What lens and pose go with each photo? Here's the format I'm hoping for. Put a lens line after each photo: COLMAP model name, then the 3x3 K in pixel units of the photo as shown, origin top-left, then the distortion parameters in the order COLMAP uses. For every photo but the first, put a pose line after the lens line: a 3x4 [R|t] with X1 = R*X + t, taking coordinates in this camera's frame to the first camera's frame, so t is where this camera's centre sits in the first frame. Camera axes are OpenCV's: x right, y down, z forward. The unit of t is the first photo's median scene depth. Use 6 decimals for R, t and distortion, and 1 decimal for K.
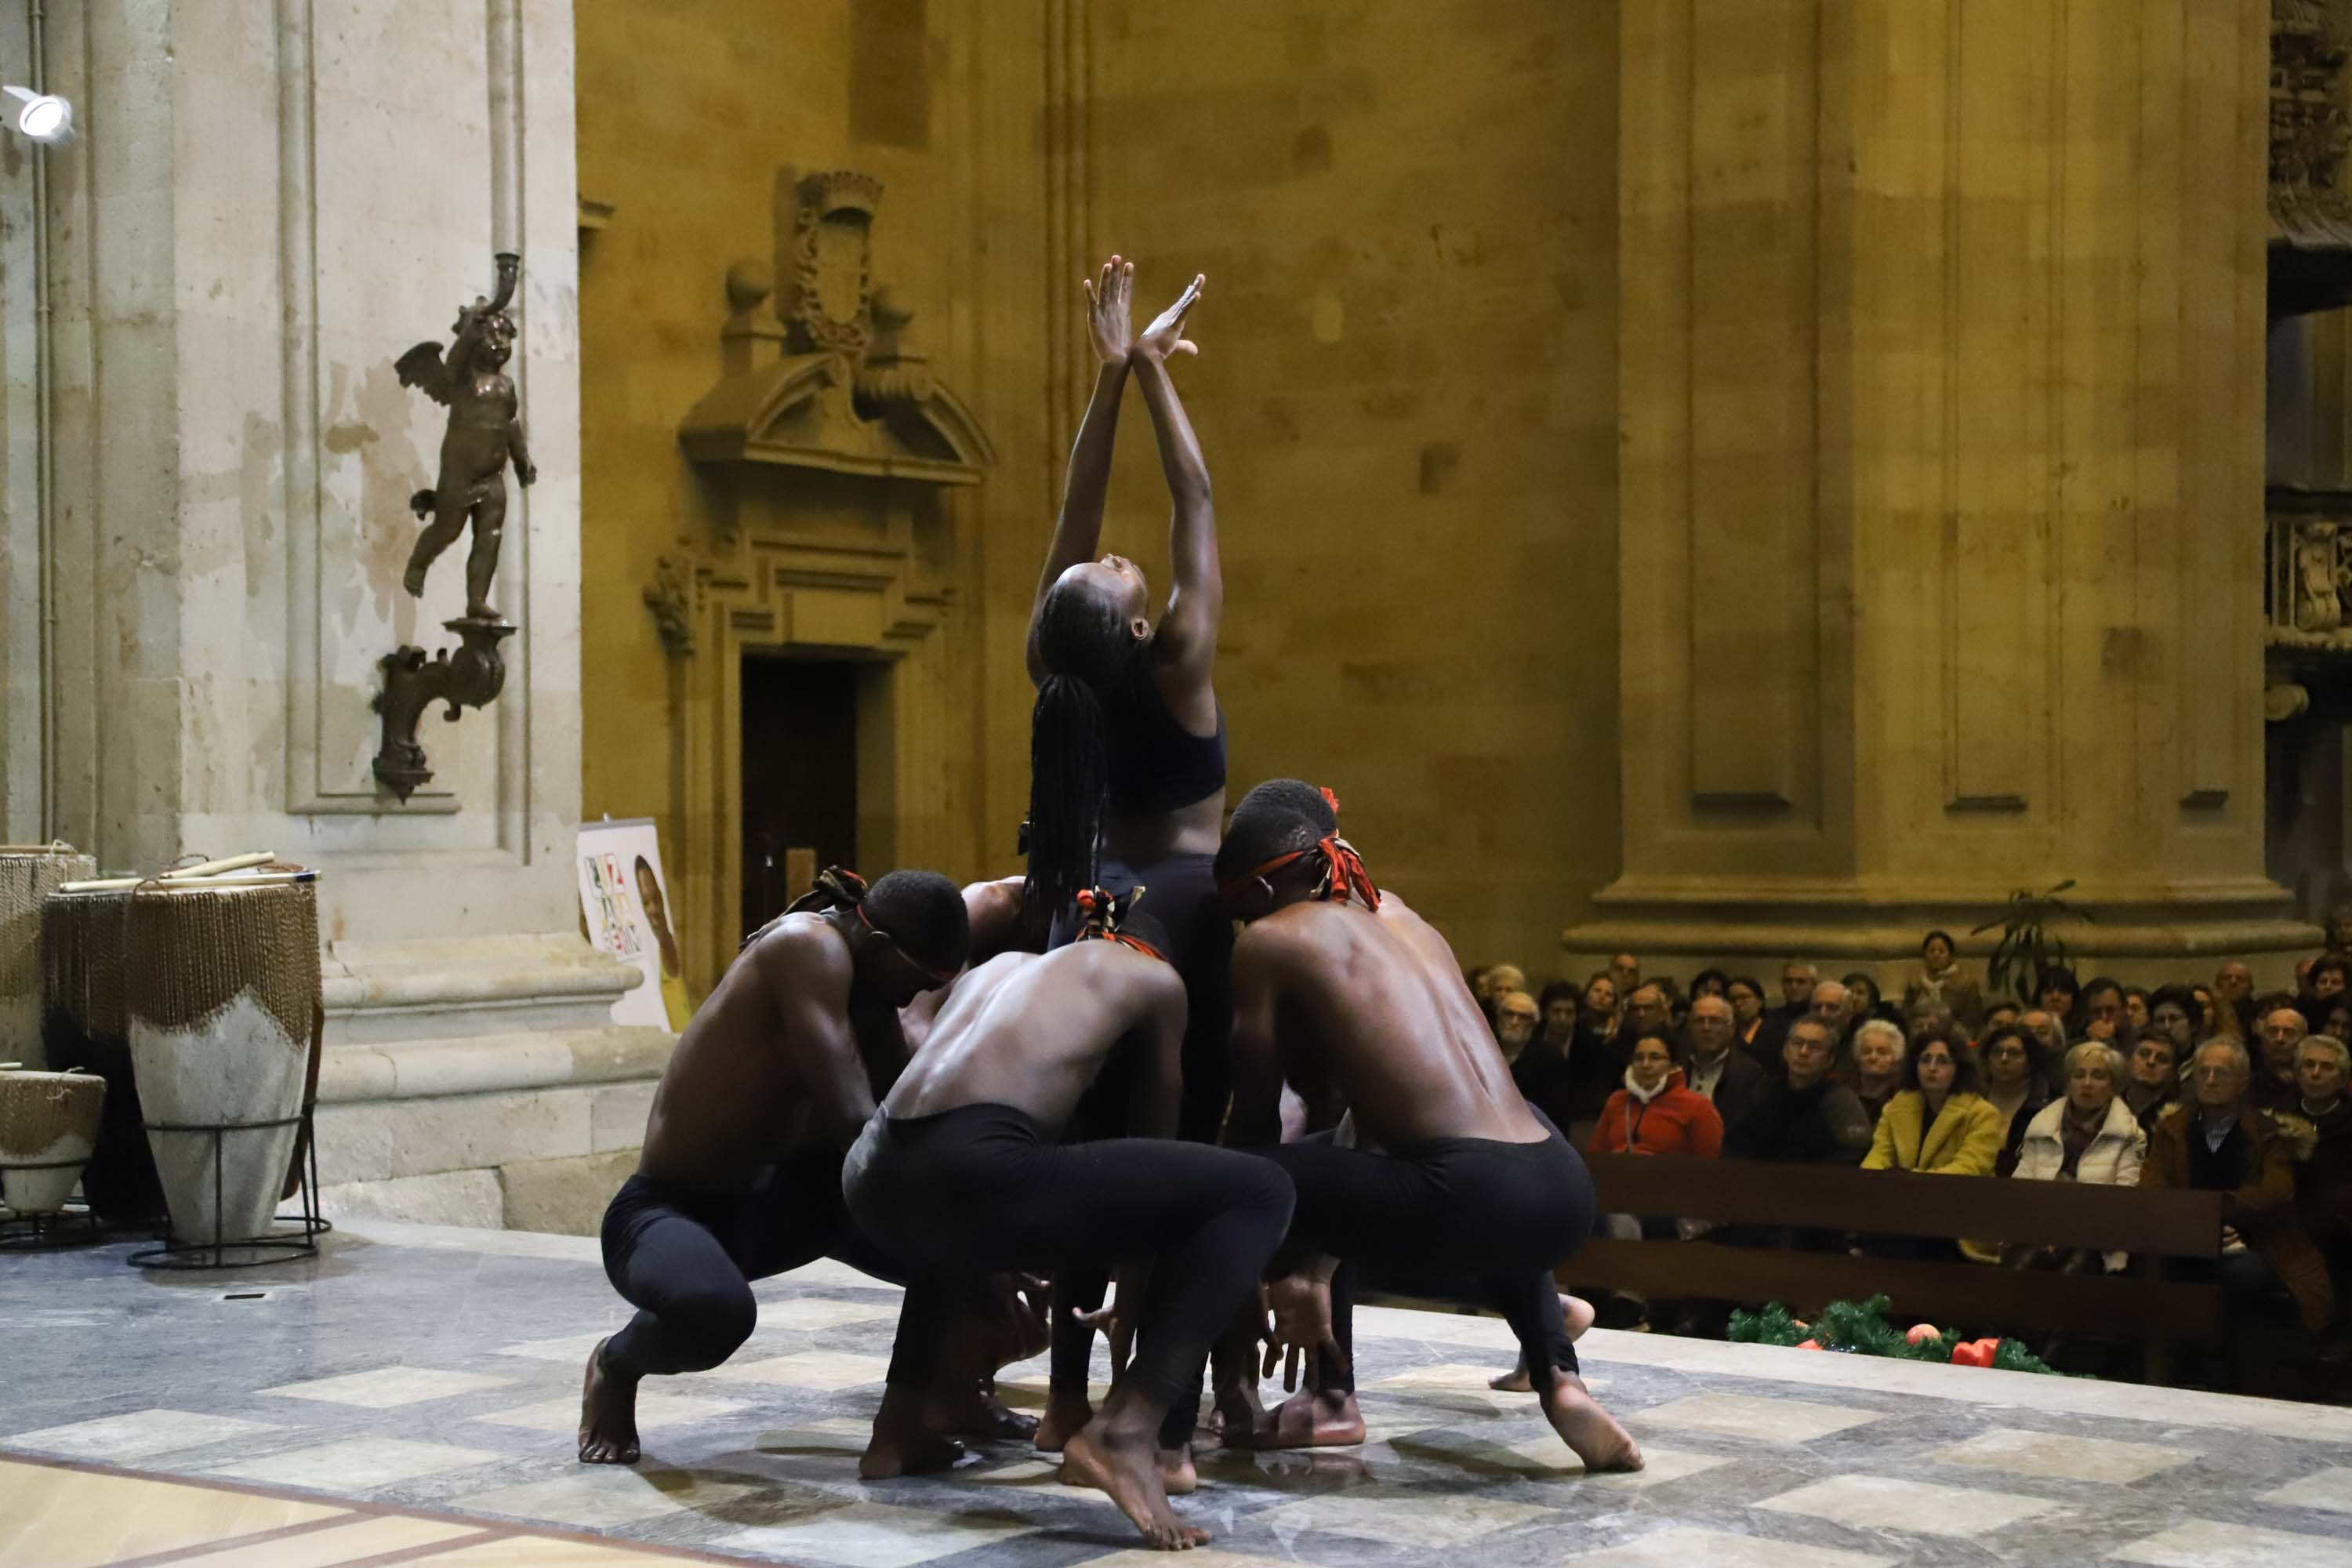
lens RADIAL K [[3857.9, 0, 1138.3], [0, 3857.9, 787.0], [0, 0, 1]] dist [0.239923, 0.000000]
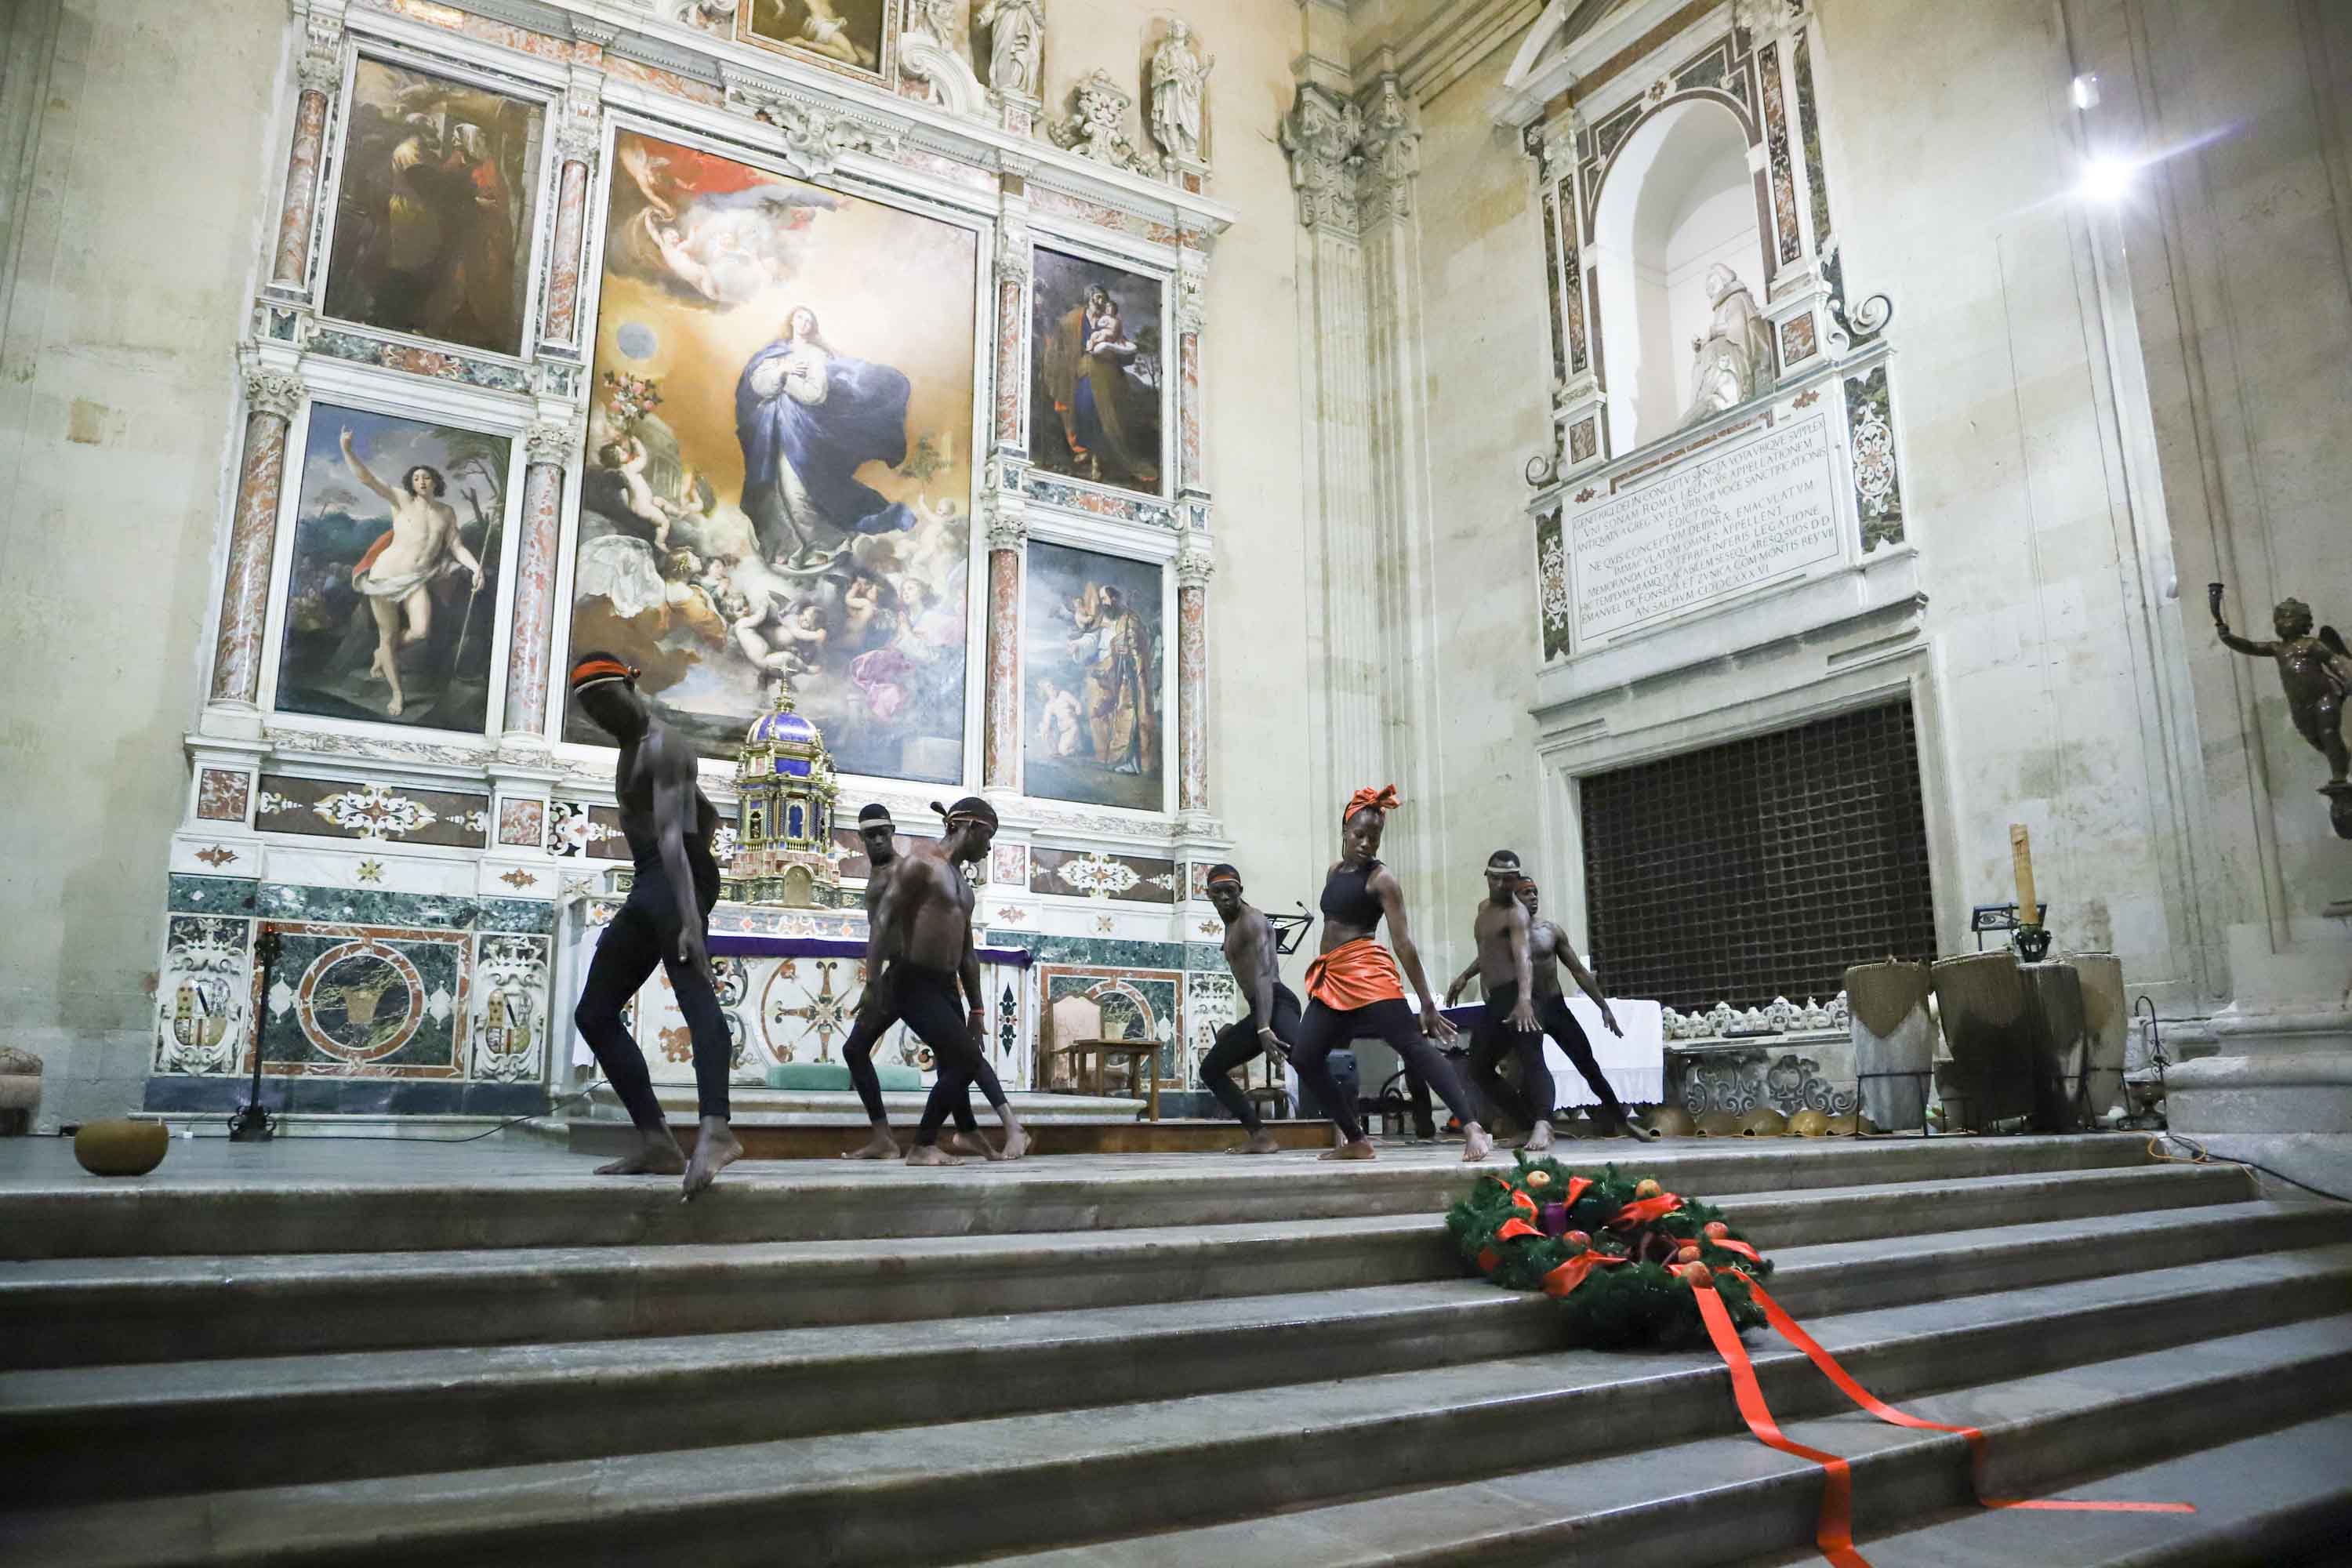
lens RADIAL K [[1615.7, 0, 1168.7], [0, 1615.7, 789.8], [0, 0, 1]] dist [-0.119522, 0.069365]
pose [[-0.393126, -0.184094, -0.900867, 0.507426], [0.004354, 0.979368, -0.202036, 0.073165], [0.919474, -0.083348, -0.384214, 0.678112]]
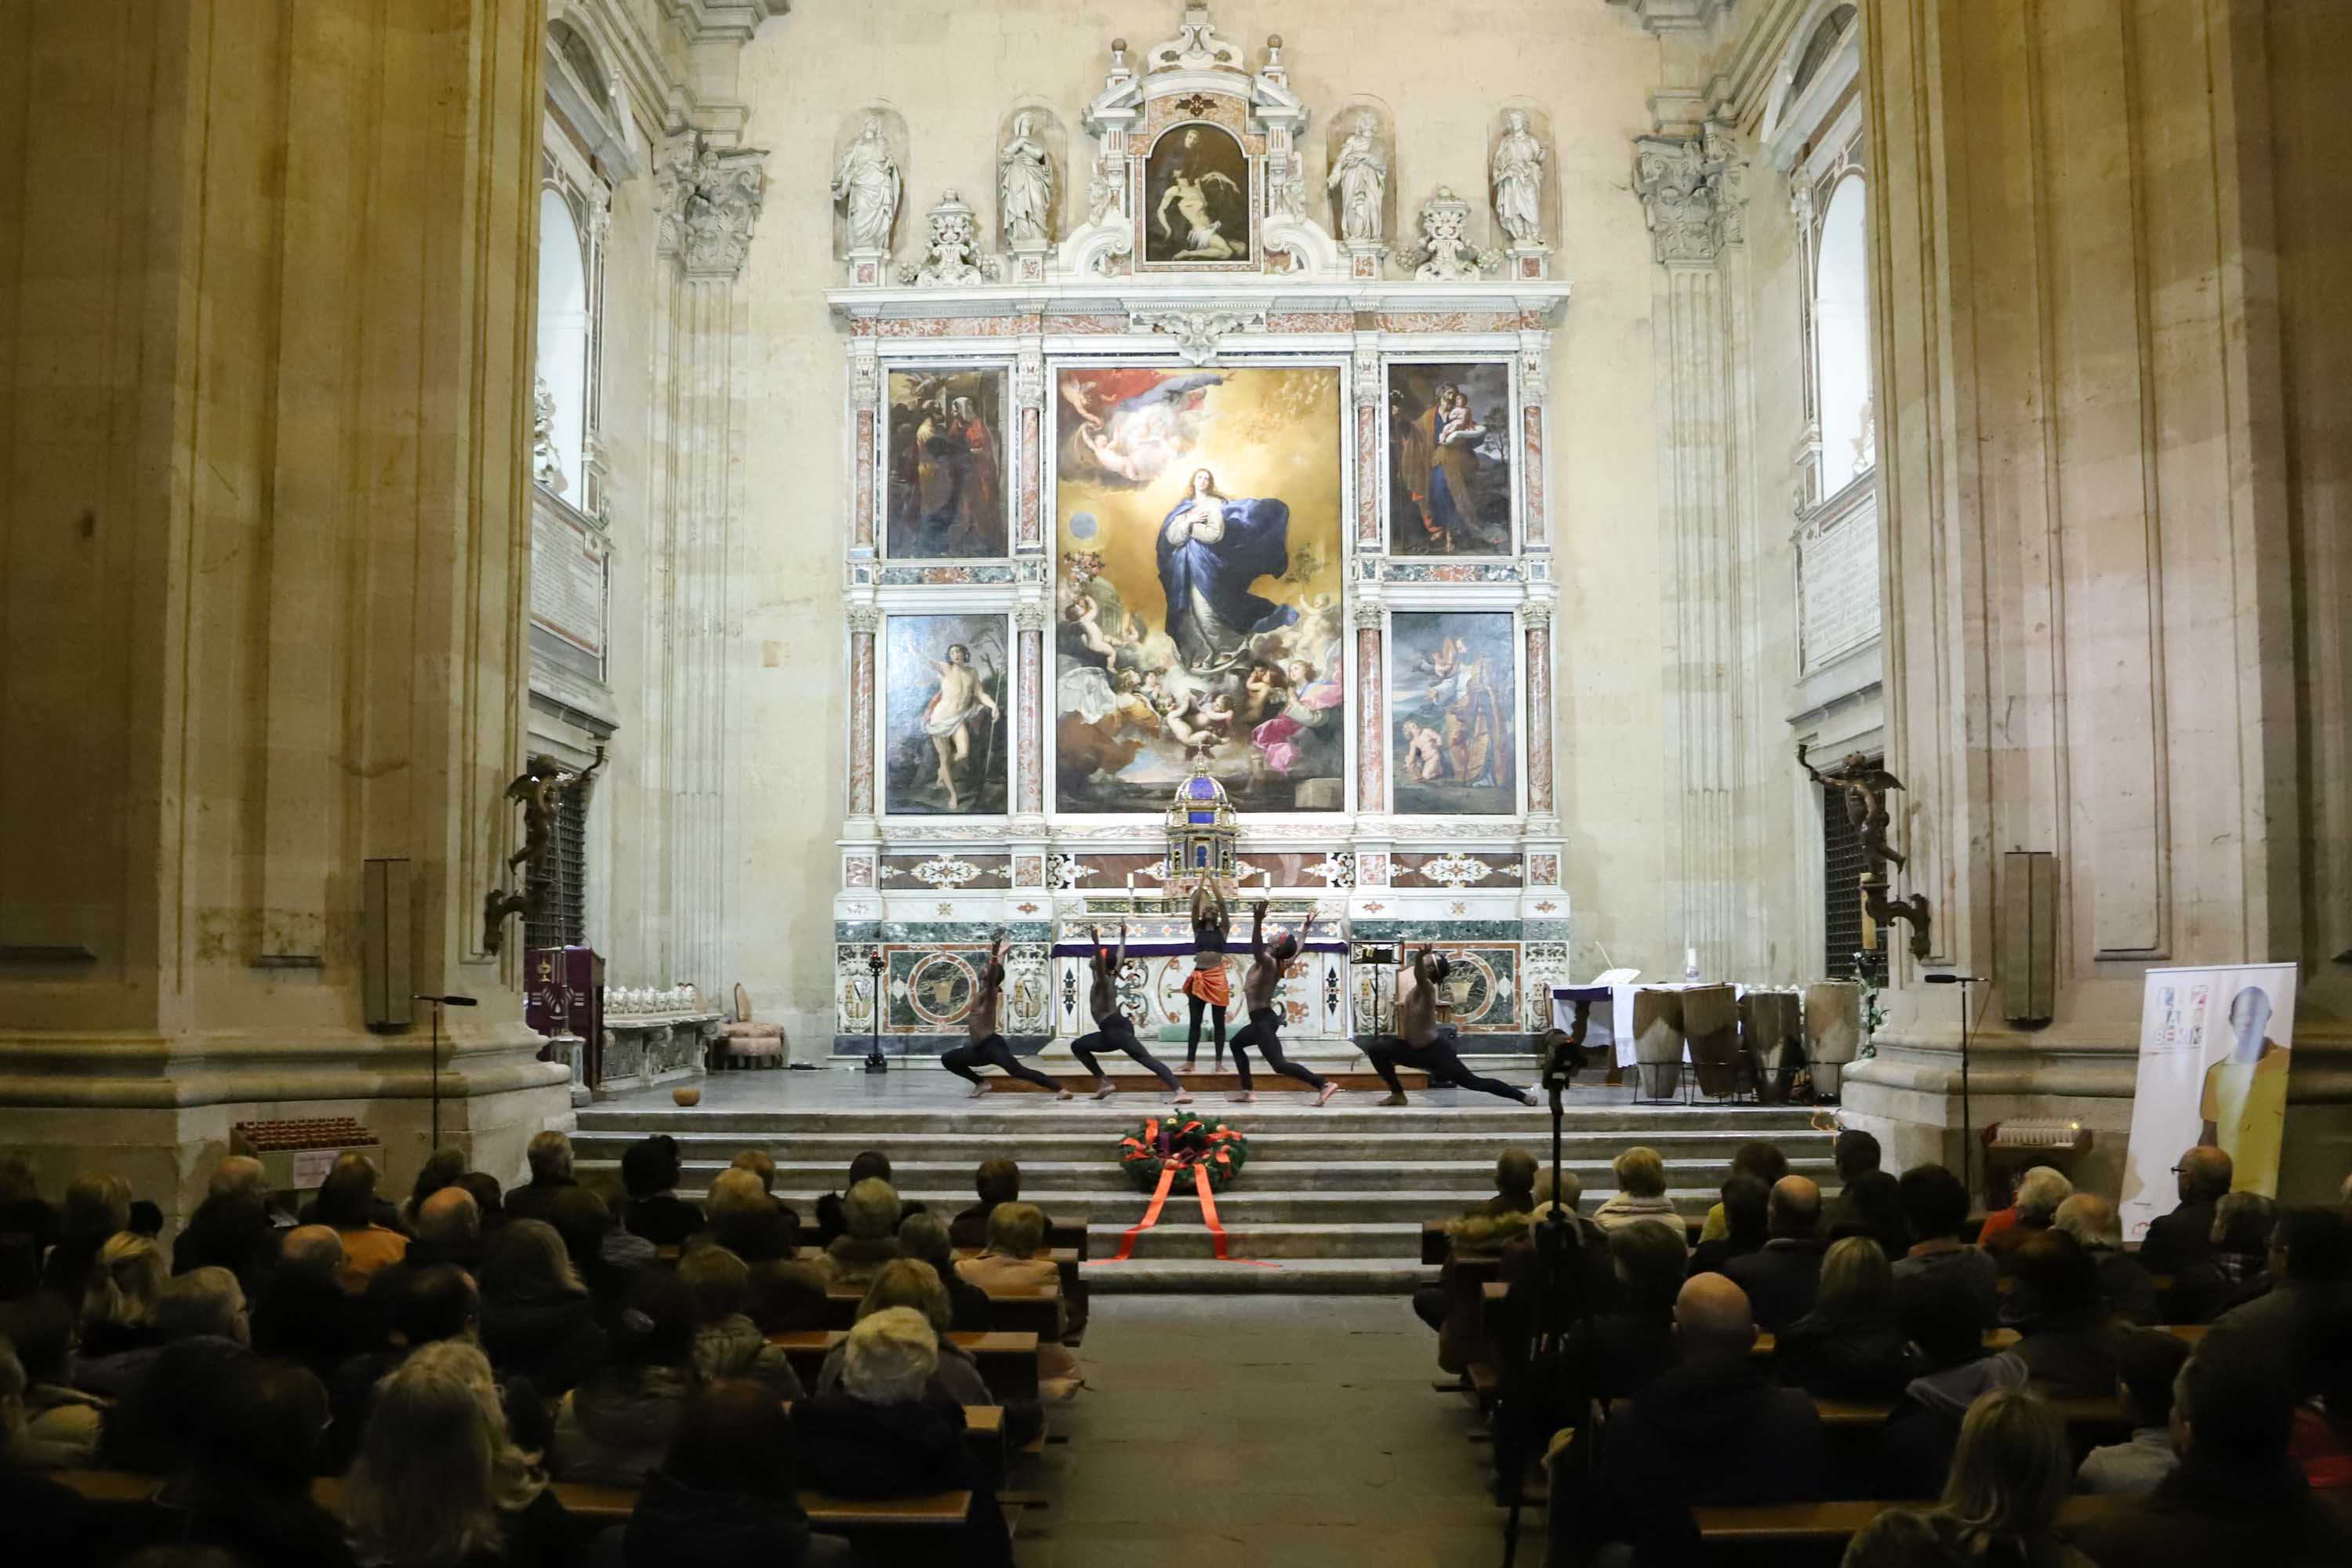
lens RADIAL K [[1958.9, 0, 1144.6], [0, 1958.9, 934.0], [0, 0, 1]] dist [-0.122623, 0.068525]
pose [[-0.832693, -0.015955, -0.553505, 0.709599], [-0.000164, 0.999592, -0.028566, 0.017468], [0.553735, -0.023696, -0.832356, 1.462180]]
